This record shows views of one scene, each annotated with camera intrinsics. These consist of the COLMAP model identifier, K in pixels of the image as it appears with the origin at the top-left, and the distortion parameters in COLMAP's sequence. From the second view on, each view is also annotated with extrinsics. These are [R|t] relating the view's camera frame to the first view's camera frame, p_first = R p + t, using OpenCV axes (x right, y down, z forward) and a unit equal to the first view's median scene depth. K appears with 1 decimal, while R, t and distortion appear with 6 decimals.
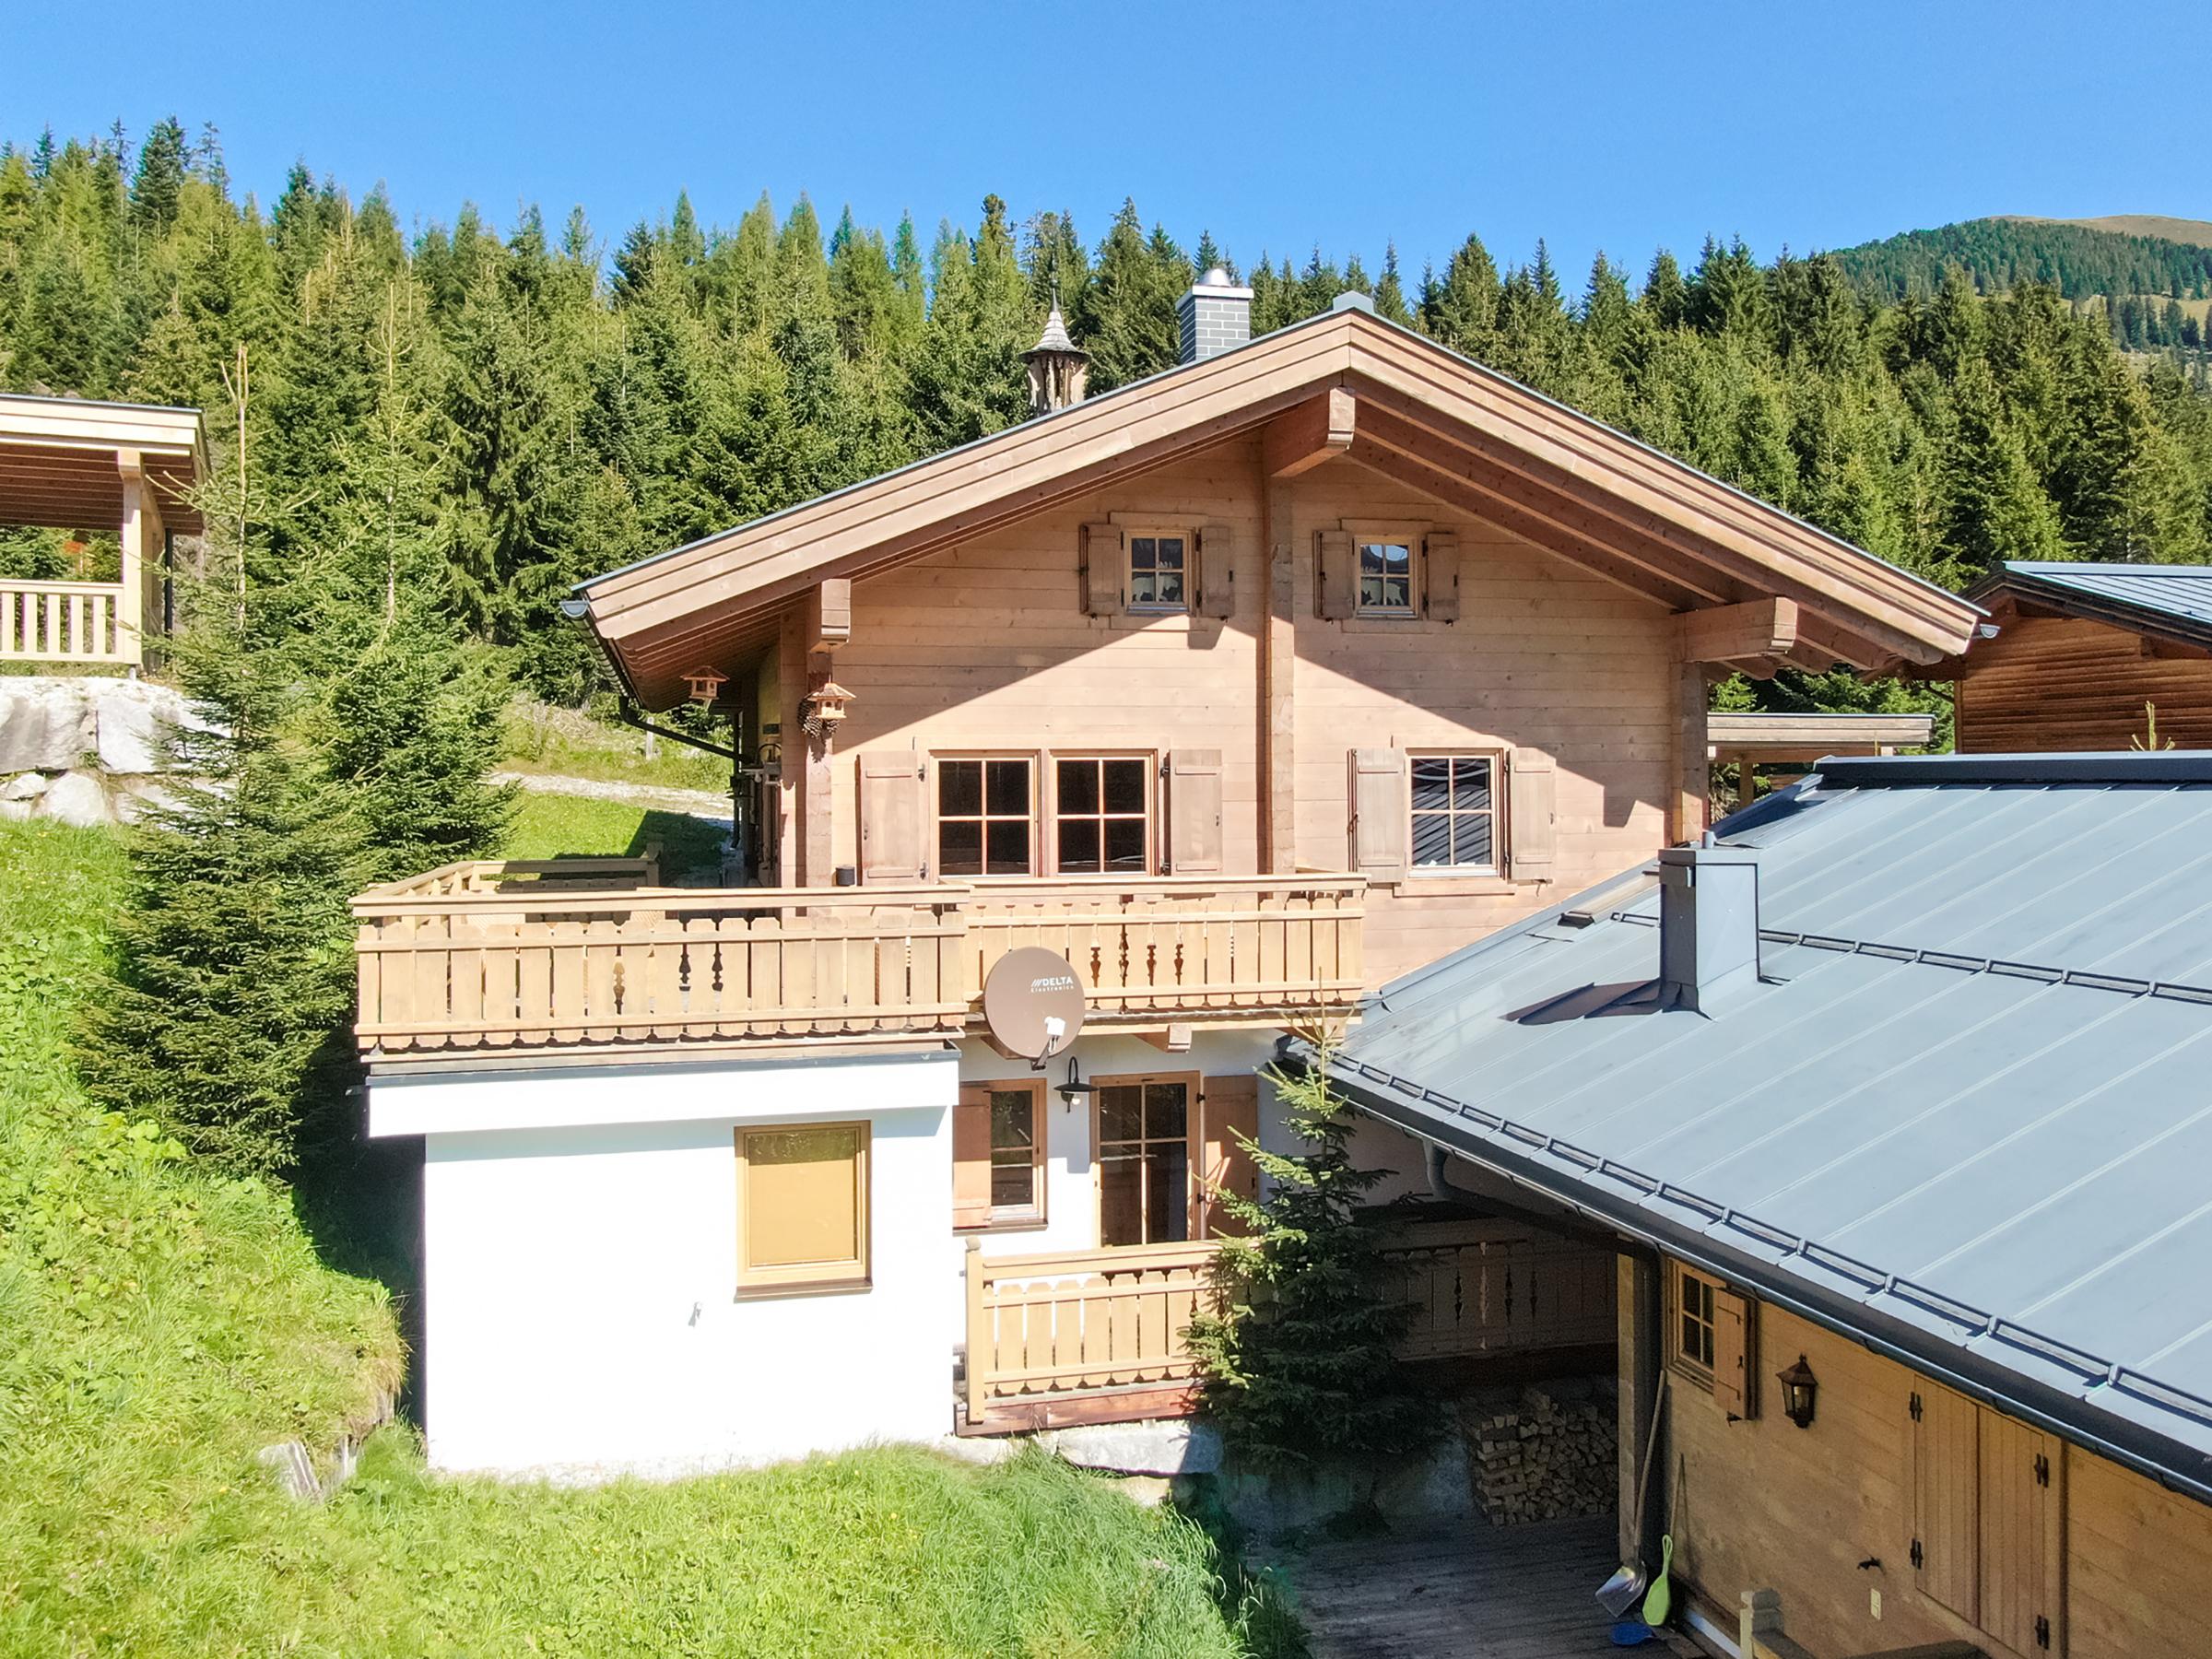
lens RADIAL K [[1758.2, 0, 1101.5], [0, 1758.2, 747.2], [0, 0, 1]] dist [-0.030713, 0.021588]
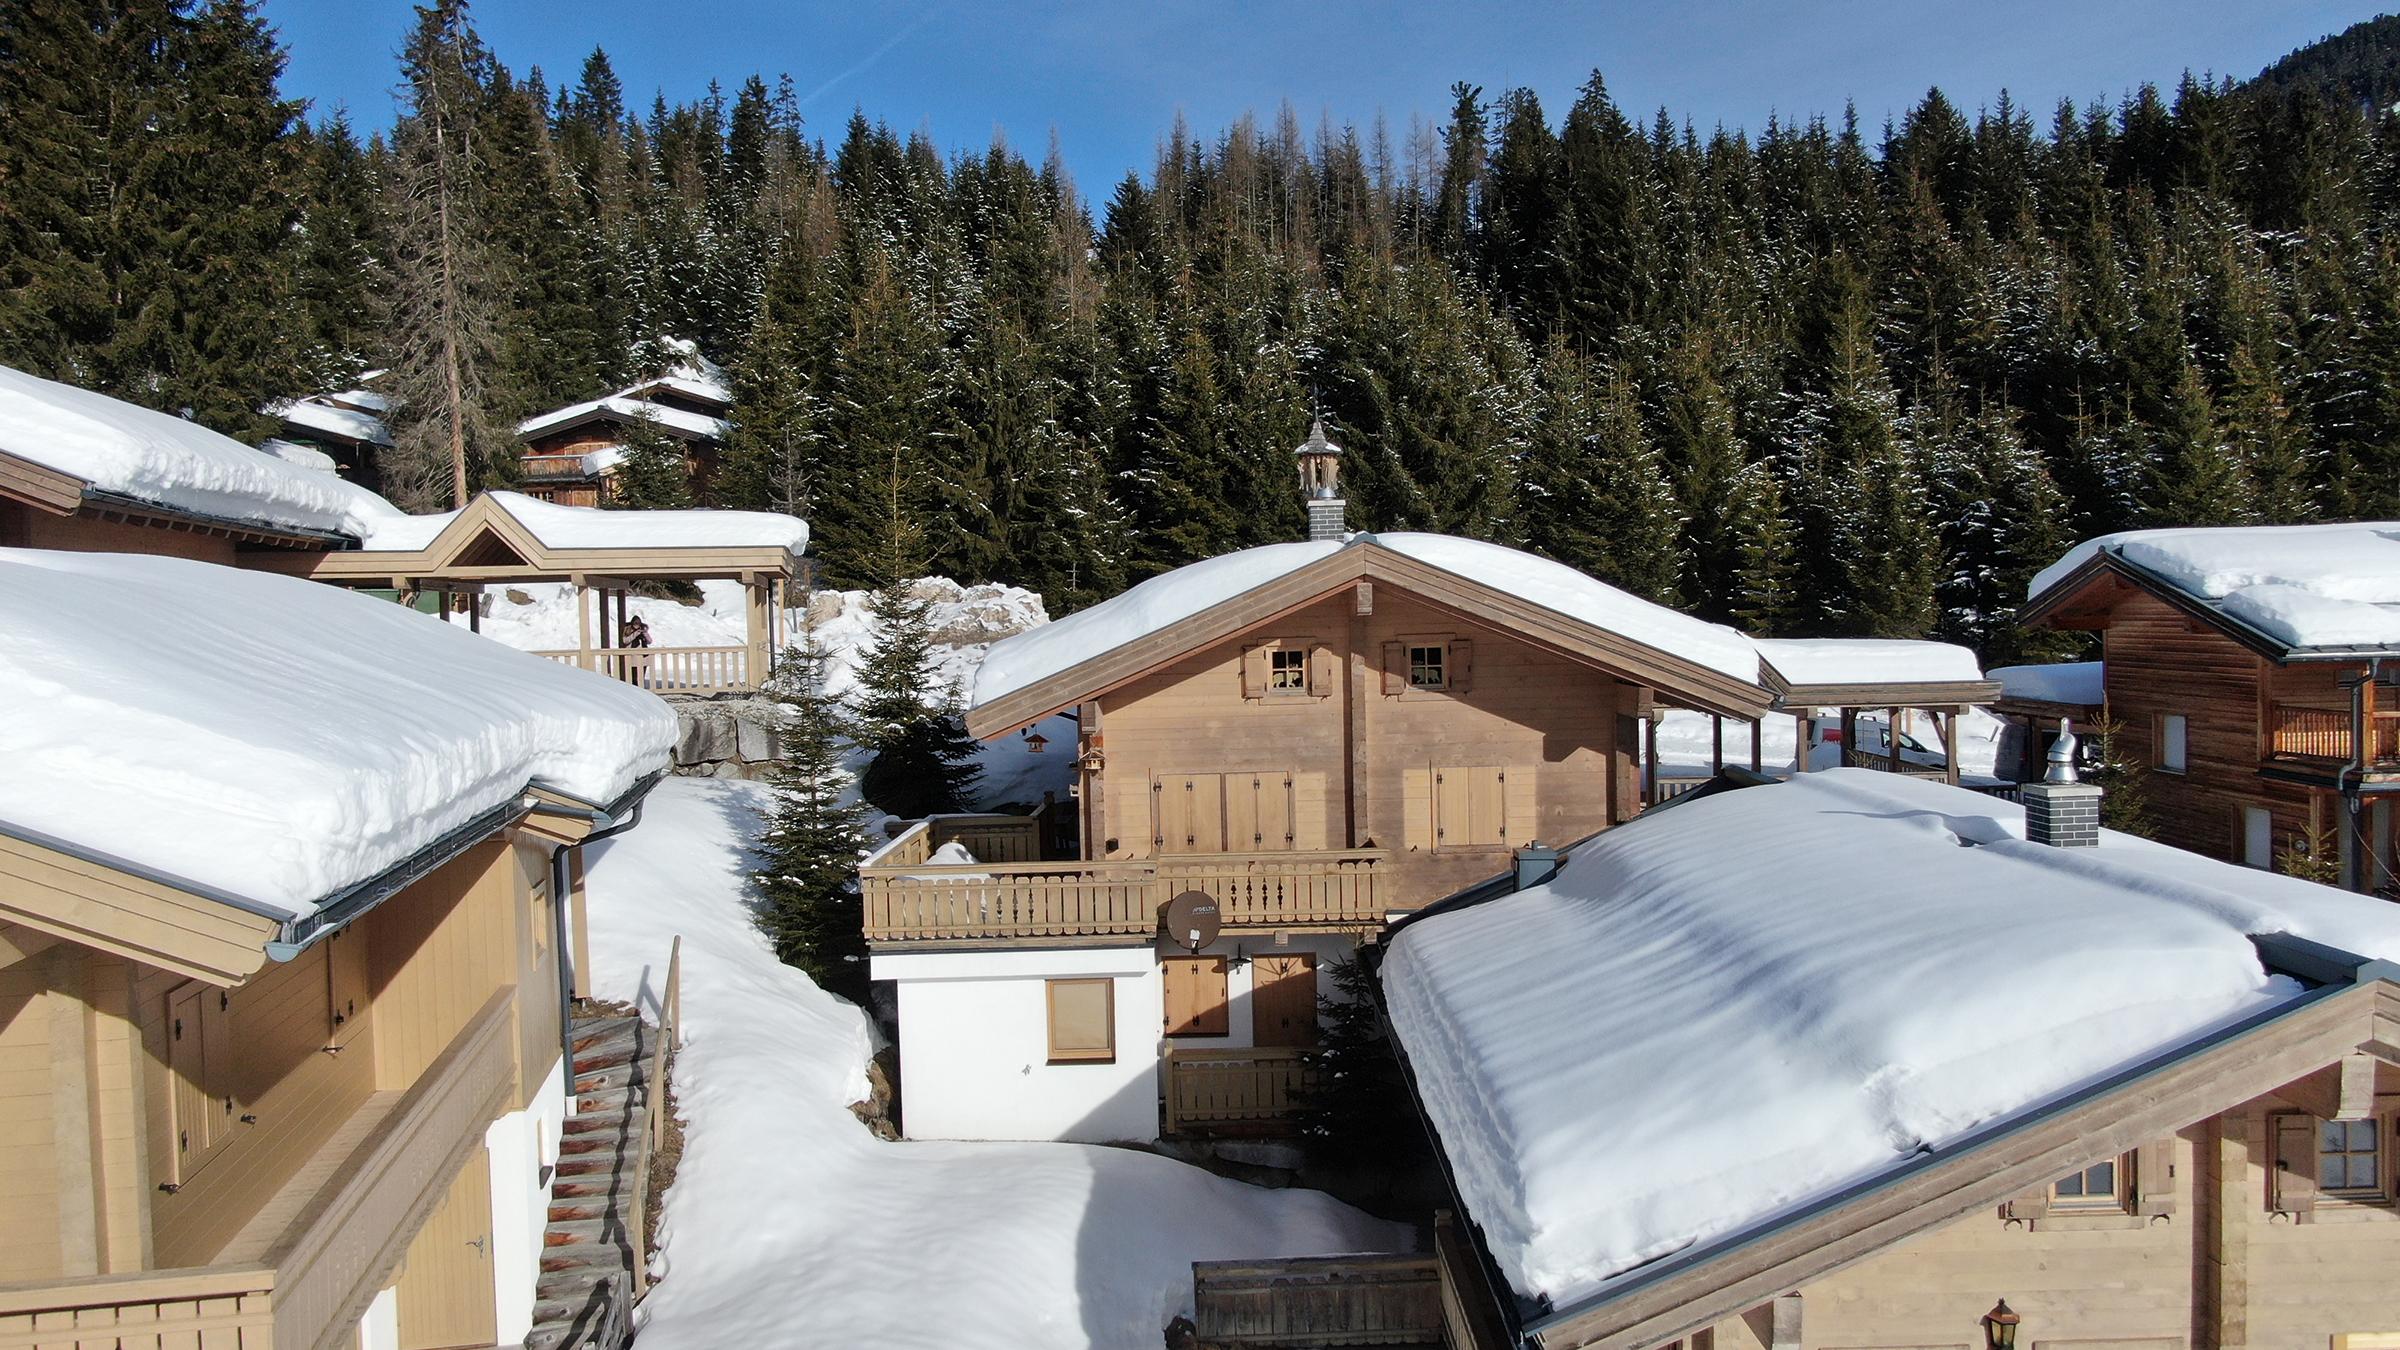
lens RADIAL K [[1716.7, 0, 1204.5], [0, 1716.7, 673.6], [0, 0, 1]] dist [-0.025389, 0.010253]
pose [[0.970005, -0.010091, -0.242874, 0.353227], [0.024318, 0.998154, 0.055648, -0.186423], [0.241864, -0.059885, 0.968460, -0.652826]]
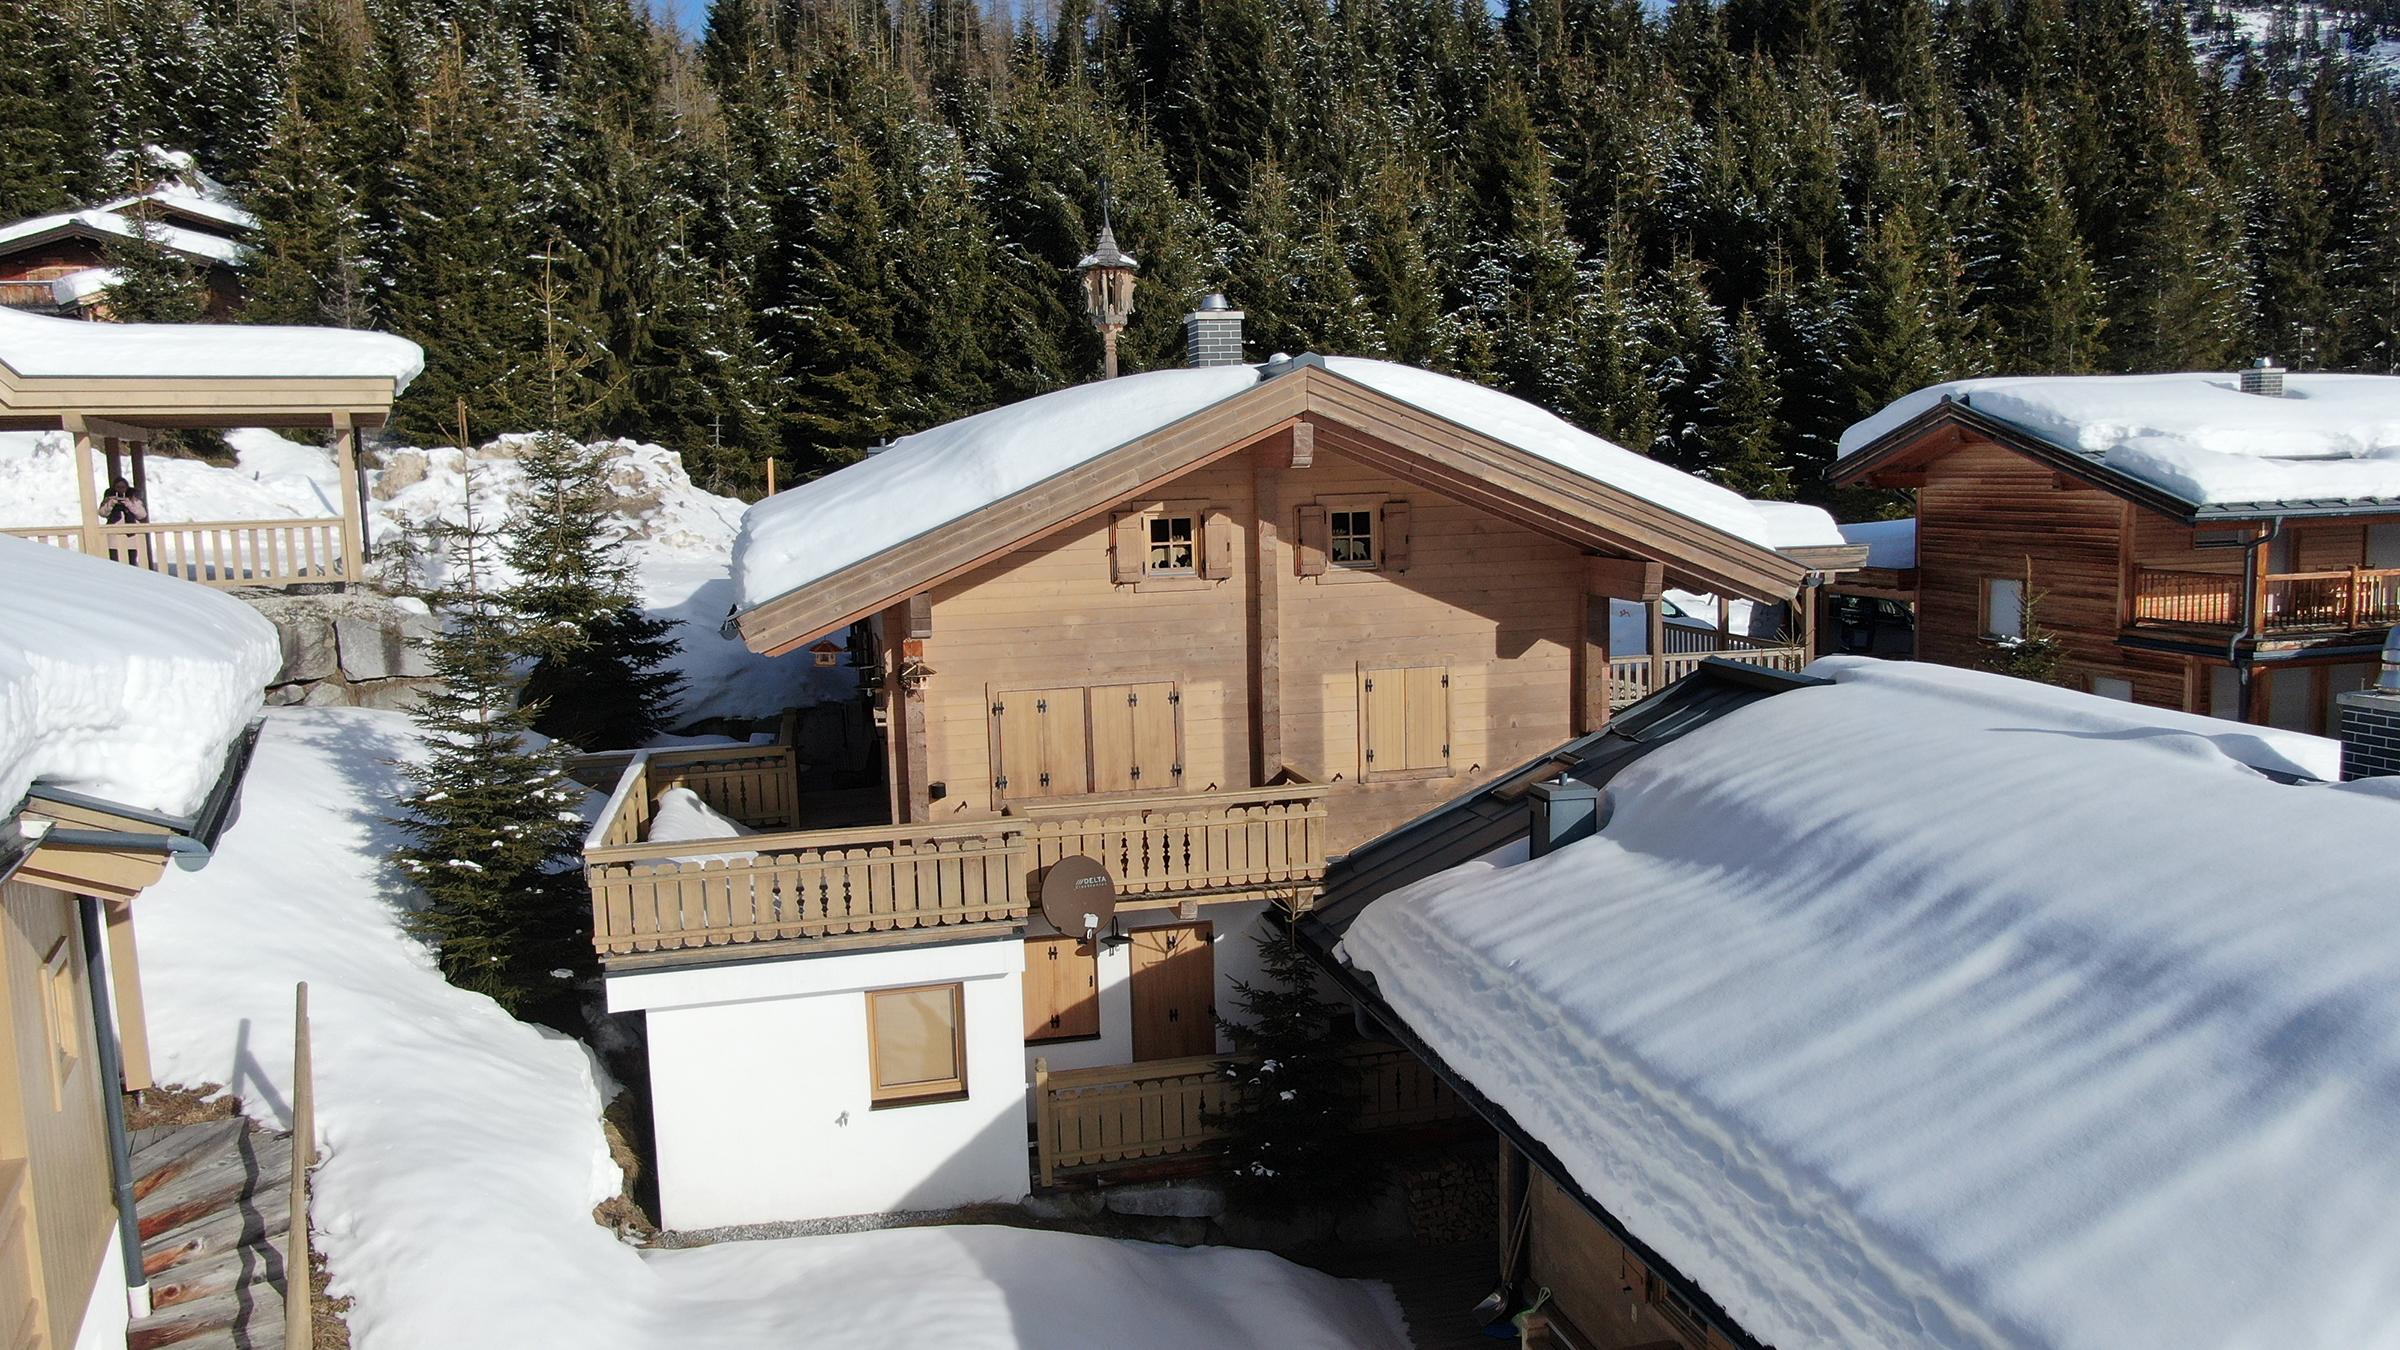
lens RADIAL K [[1716.7, 0, 1204.7], [0, 1716.7, 674.7], [0, 0, 1]] dist [-0.025389, 0.010253]
pose [[0.999769, -0.021065, -0.004336, 0.057528], [0.021465, 0.989948, 0.139795, -0.173912], [0.001348, -0.139856, 0.990171, -0.249964]]
